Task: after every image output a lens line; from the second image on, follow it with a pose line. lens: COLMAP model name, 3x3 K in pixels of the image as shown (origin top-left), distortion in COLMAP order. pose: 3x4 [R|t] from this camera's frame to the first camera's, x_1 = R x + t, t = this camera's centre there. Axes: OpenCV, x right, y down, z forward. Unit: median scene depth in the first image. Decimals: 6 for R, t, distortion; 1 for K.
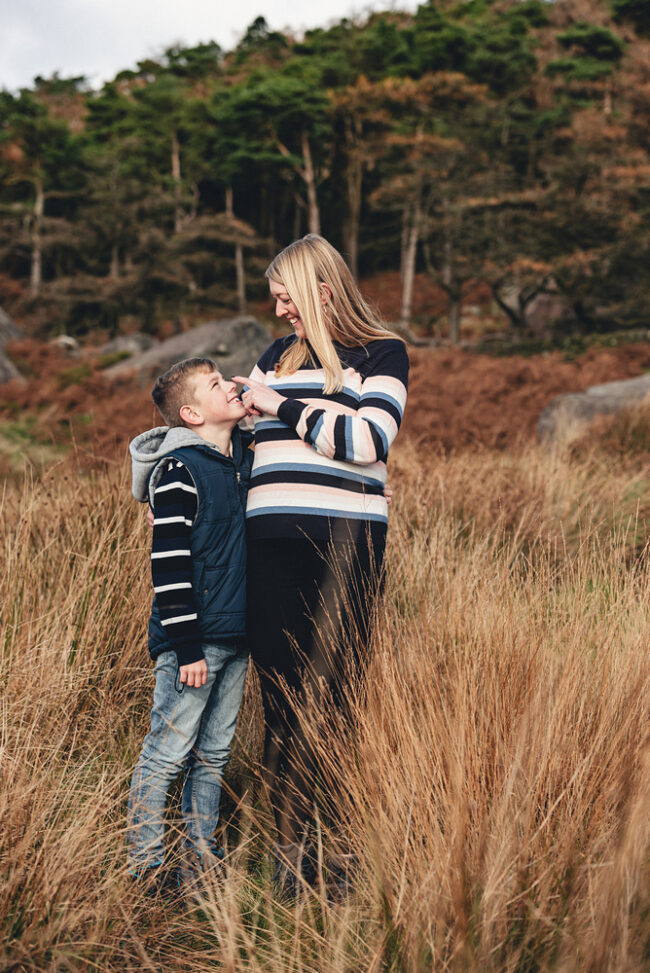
lens RADIAL K [[2233.8, 0, 324.7], [0, 2233.8, 486.5], [0, 0, 1]] dist [-0.055129, 0.000000]
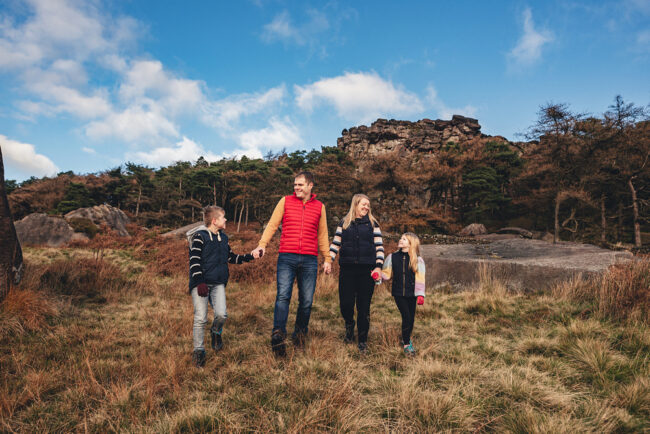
lens RADIAL K [[455.2, 0, 324.4], [0, 455.2, 218.0], [0, 0, 1]] dist [0.001901, 0.000089]
pose [[0.961818, 0.087949, 0.259174, -0.026523], [-0.055860, 0.990111, -0.128685, -0.005146], [-0.267929, 0.109294, 0.957219, 0.199750]]
